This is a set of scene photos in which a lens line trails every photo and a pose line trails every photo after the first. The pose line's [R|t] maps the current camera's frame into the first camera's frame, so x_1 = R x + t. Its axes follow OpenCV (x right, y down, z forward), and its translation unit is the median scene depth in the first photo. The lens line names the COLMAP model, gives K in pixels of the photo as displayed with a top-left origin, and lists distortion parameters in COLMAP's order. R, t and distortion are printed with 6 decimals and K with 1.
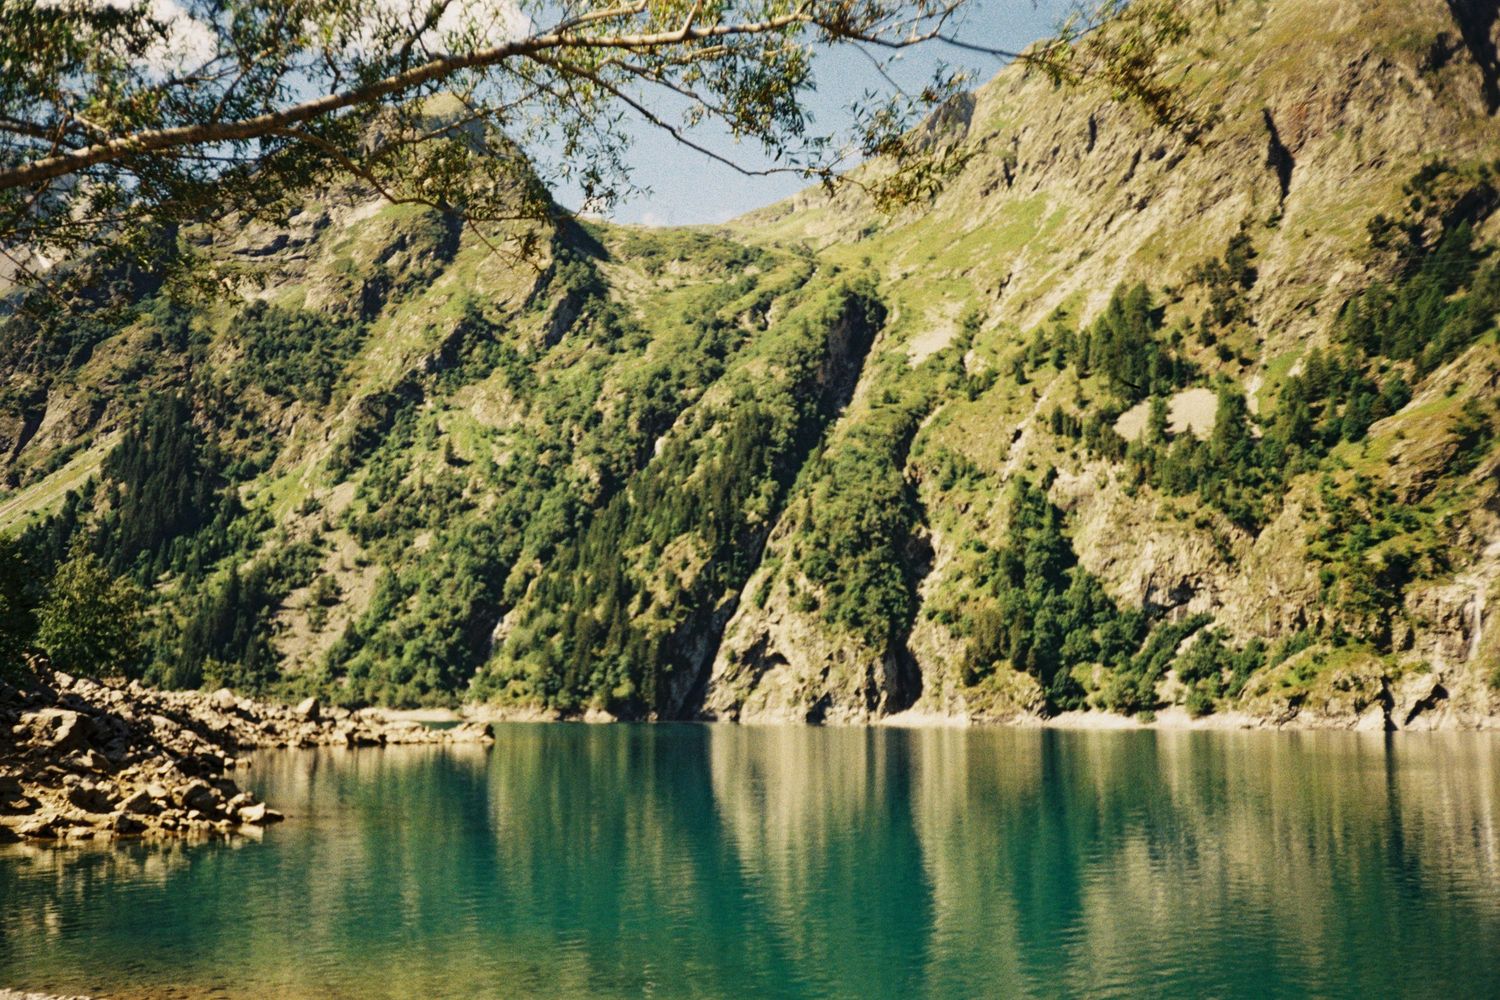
lens RADIAL K [[1594.8, 0, 750.0], [0, 1594.8, 500.0], [0, 0, 1]] dist [0.065572, -0.128527]
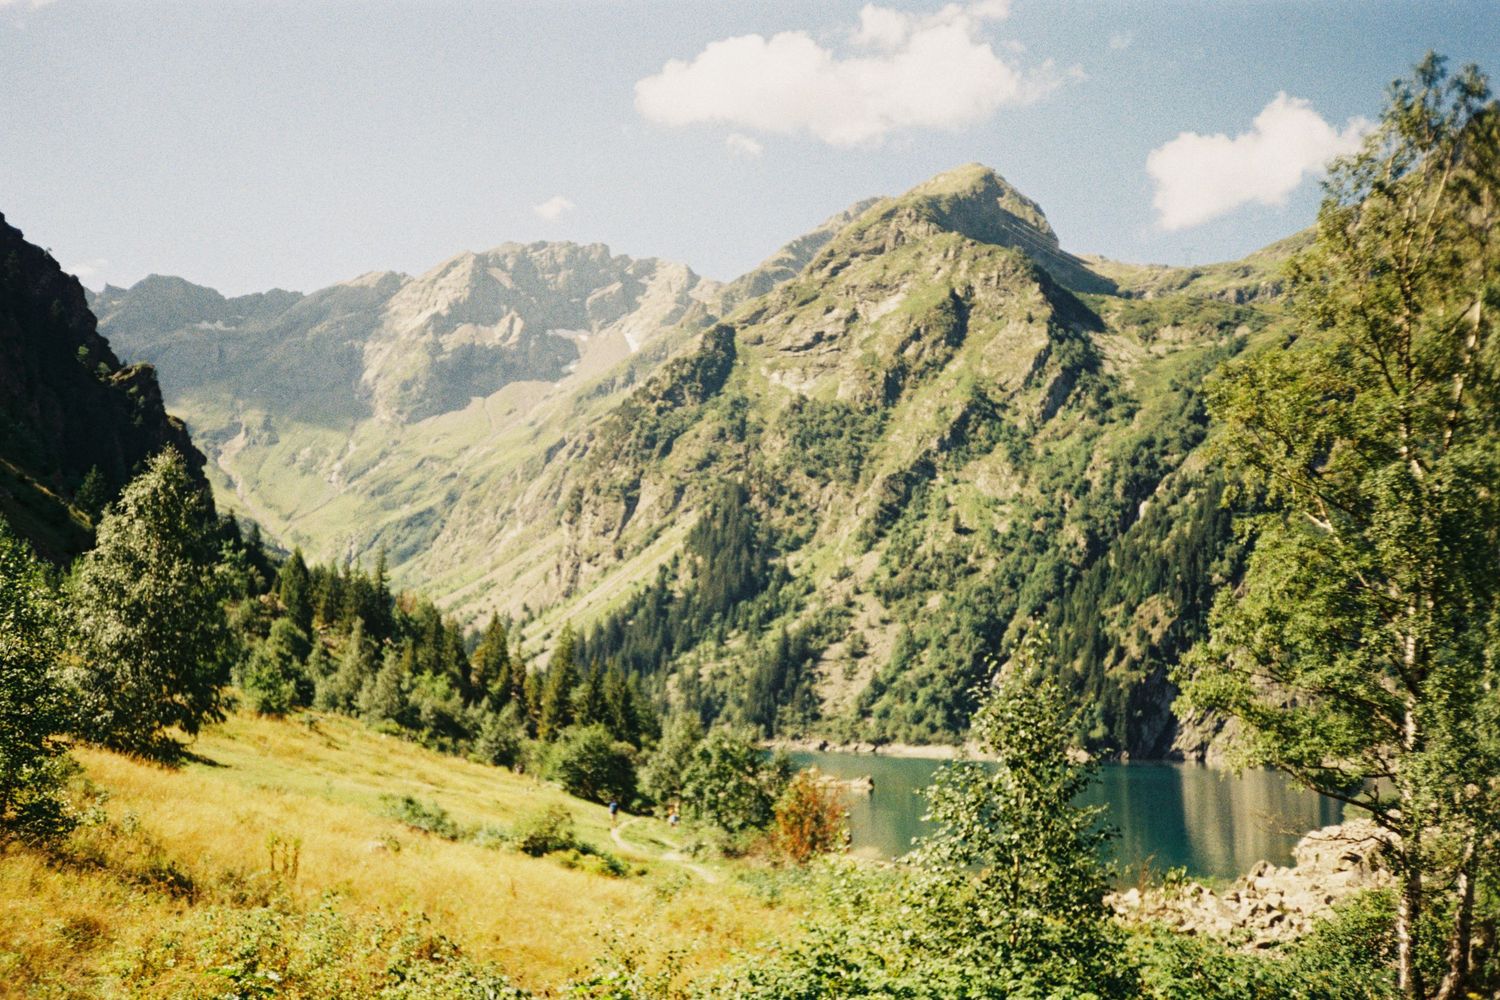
lens RADIAL K [[1594.8, 0, 750.0], [0, 1594.8, 500.0], [0, 0, 1]] dist [0.065572, -0.128527]
pose [[0.942254, -0.037640, -0.332776, 0.057086], [0.032352, 0.999247, -0.021421, -0.025734], [0.333332, 0.009418, 0.942763, -0.147148]]
